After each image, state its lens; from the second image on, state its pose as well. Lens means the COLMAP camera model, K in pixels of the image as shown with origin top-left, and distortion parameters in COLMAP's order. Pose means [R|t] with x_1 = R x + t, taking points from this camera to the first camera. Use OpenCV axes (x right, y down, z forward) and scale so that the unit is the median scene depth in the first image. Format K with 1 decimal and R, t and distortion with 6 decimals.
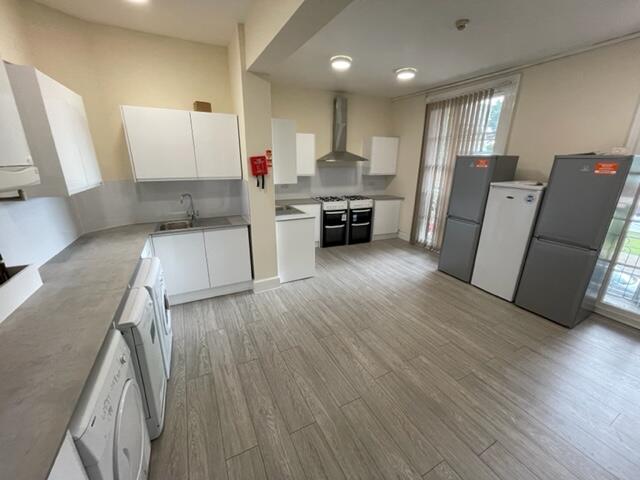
lens RADIAL K [[256.5, 0, 318.2], [0, 256.5, 239.5], [0, 0, 1]] dist [-0.011584, -0.000082]
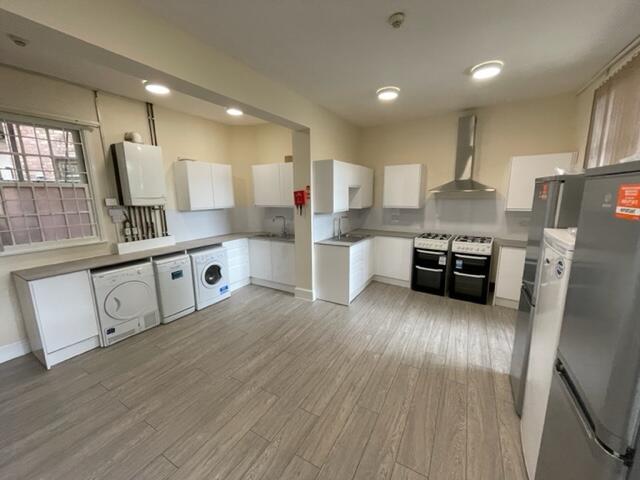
lens RADIAL K [[256.5, 0, 318.2], [0, 256.5, 239.5], [0, 0, 1]] dist [-0.011584, -0.000082]
pose [[0.542721, 0.132503, -0.829396, 0.686829], [-0.229971, 0.973185, 0.004991, -0.082095], [0.807816, 0.188028, 0.558639, 0.290032]]
